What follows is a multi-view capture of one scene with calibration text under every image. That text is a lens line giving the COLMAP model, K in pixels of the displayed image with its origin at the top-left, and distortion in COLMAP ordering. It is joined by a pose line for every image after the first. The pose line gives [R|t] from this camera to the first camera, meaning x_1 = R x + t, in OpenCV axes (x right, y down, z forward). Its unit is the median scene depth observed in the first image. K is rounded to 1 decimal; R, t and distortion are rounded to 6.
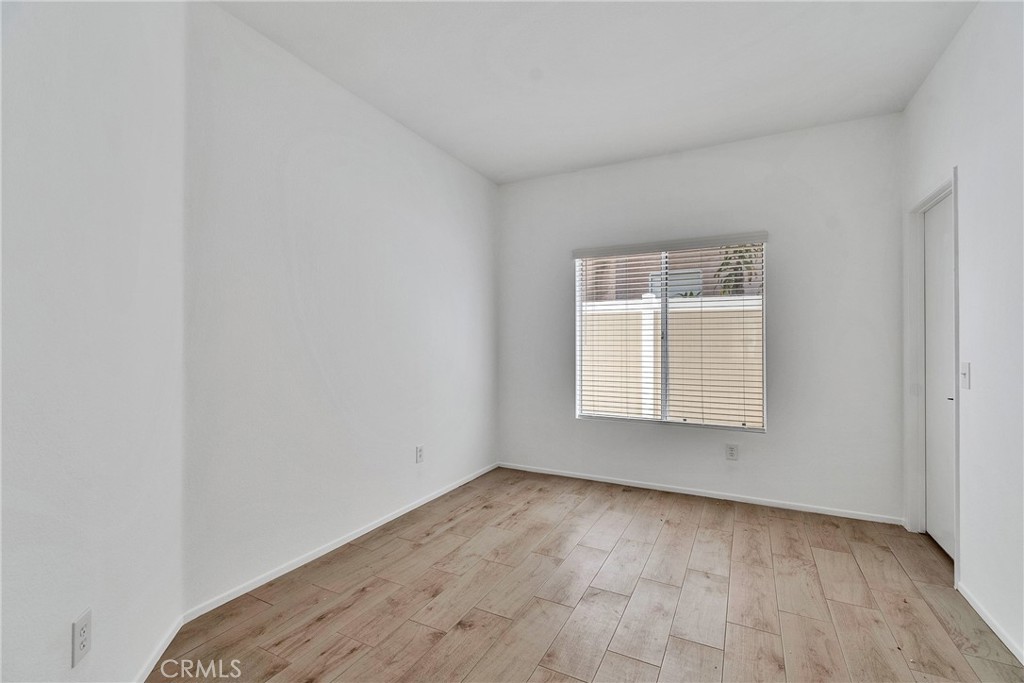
lens RADIAL K [[453.0, 0, 510.1], [0, 453.0, 344.4], [0, 0, 1]] dist [0.006090, 0.000590]
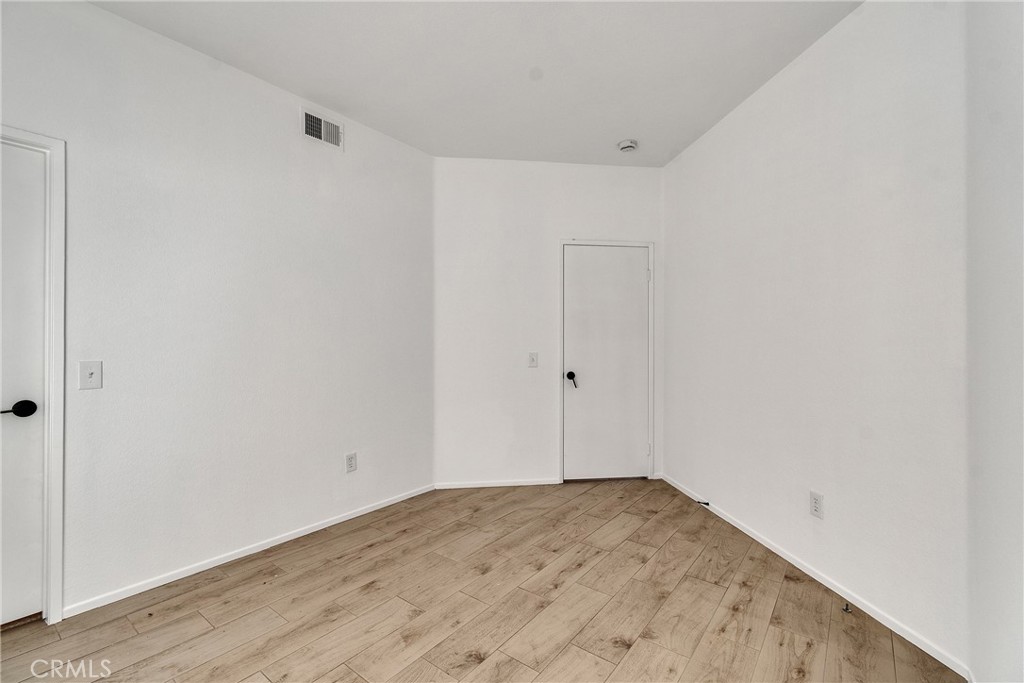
lens RADIAL K [[453.0, 0, 511.8], [0, 453.0, 338.9], [0, 0, 1]] dist [0.006090, 0.000590]
pose [[-0.985257, -0.002423, 0.171065, -0.034505], [-0.002969, 0.999991, -0.002938, -0.007888], [-0.171056, -0.003402, -0.985255, 2.011010]]
